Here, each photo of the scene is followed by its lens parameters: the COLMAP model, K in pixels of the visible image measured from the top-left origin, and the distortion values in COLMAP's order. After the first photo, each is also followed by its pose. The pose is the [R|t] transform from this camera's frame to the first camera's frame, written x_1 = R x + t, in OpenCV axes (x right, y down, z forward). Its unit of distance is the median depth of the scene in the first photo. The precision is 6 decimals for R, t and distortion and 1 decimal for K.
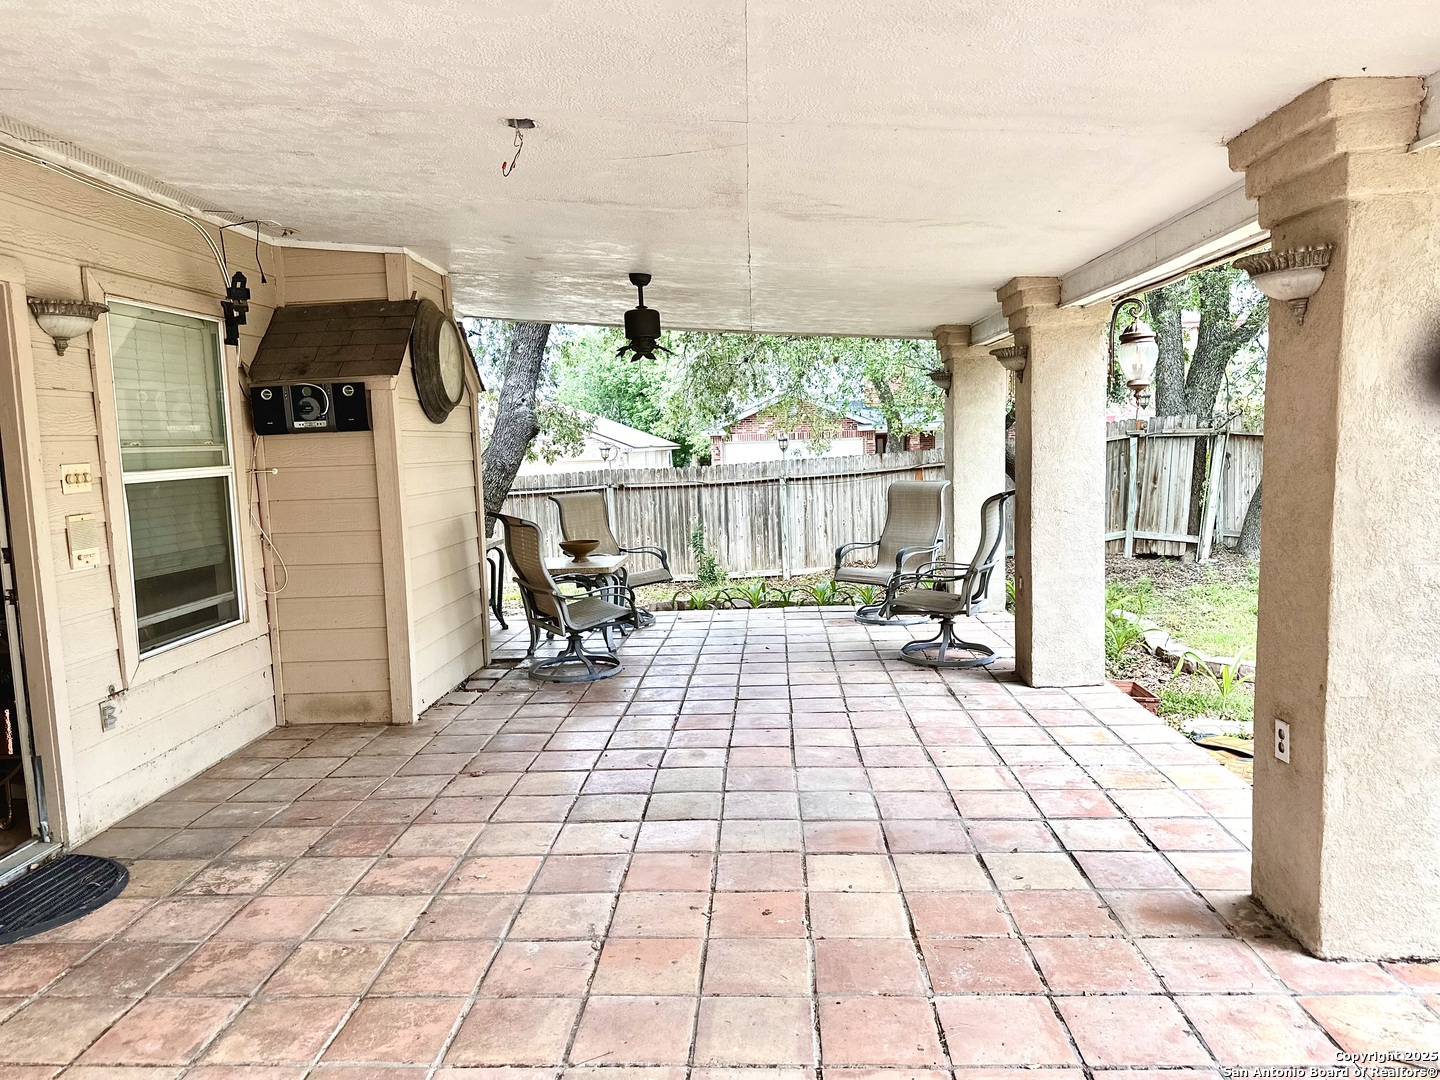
lens RADIAL K [[1042.0, 0, 720.0], [0, 1042.0, 540.0], [0, 0, 1]] dist [0.194957, -0.000480]
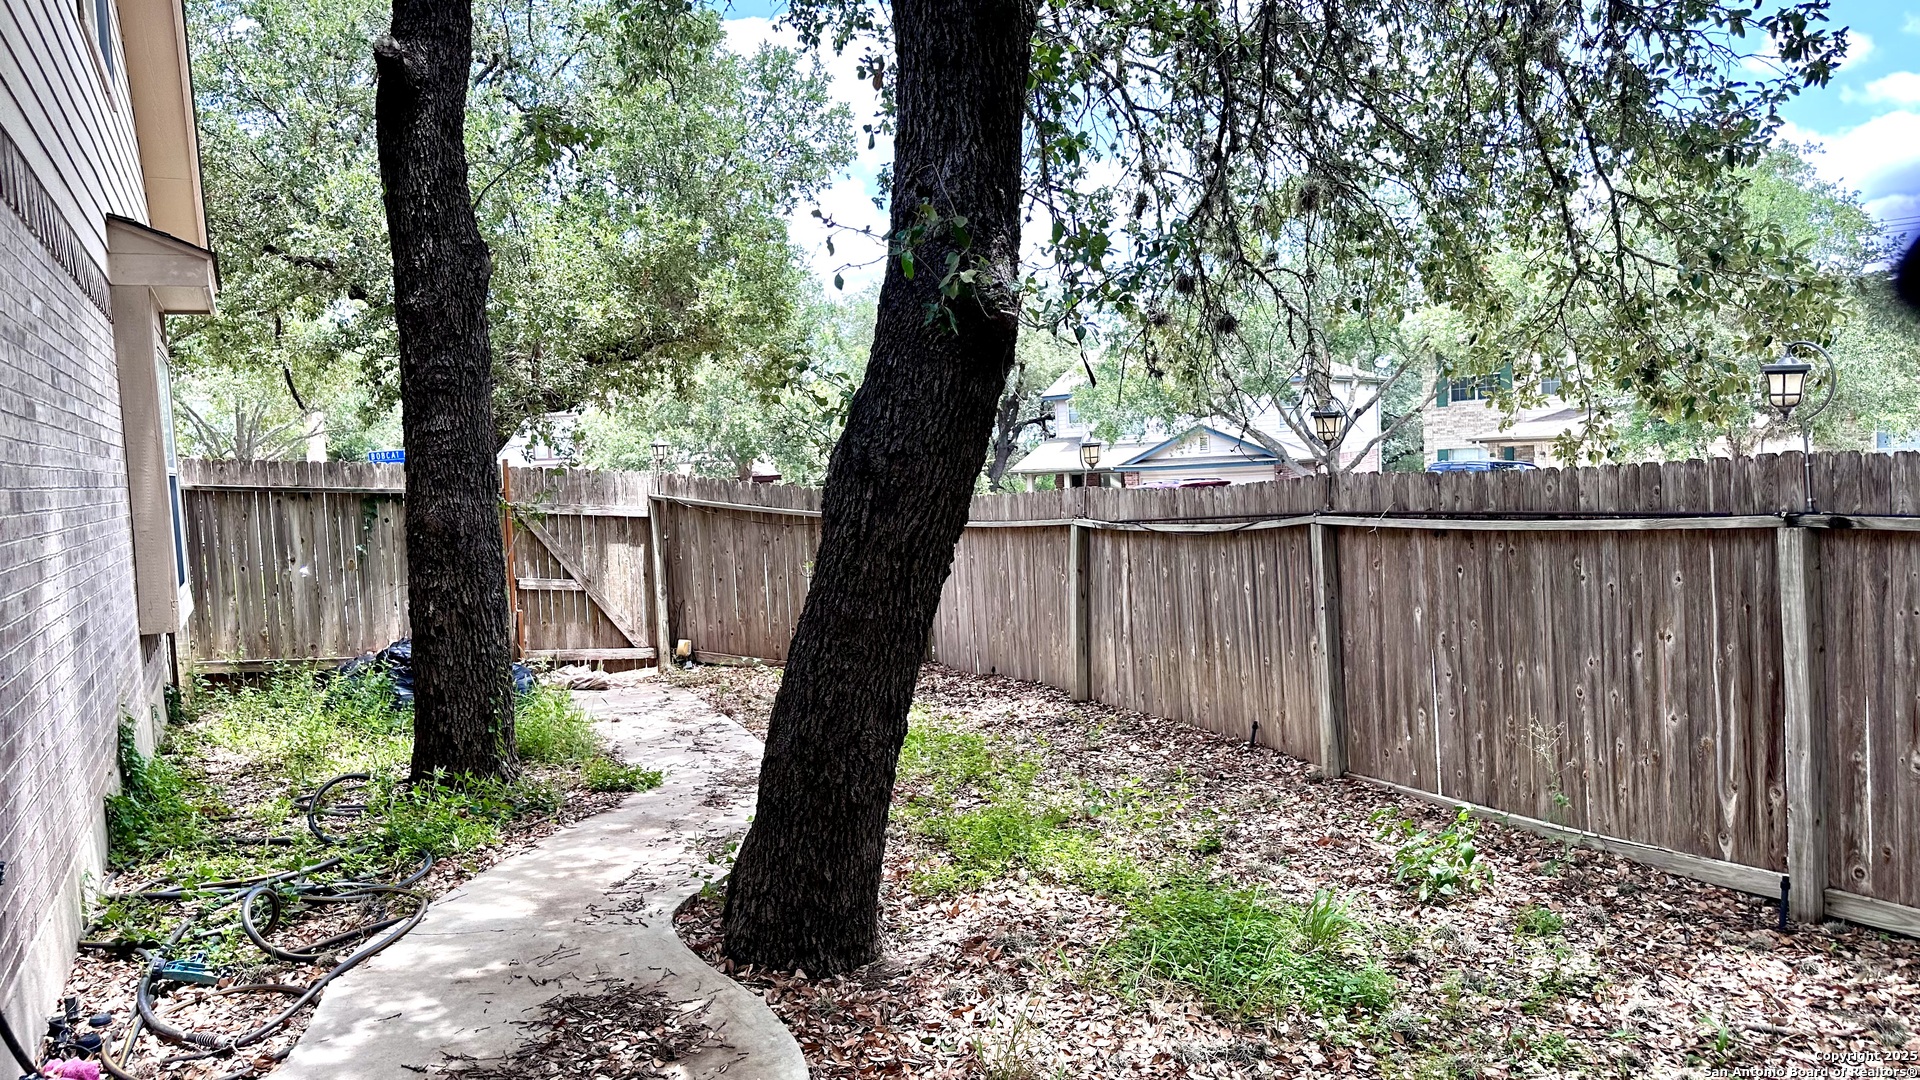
lens RADIAL K [[1360.4, 0, 960.0], [0, 1360.4, 540.0], [0, 0, 1]] dist [0.080637, -0.086049]
pose [[0.501713, 0.068653, -0.862306, 0.125100], [-0.047596, 0.997526, 0.051726, -0.087577], [0.863724, 0.015090, 0.503740, 1.070595]]
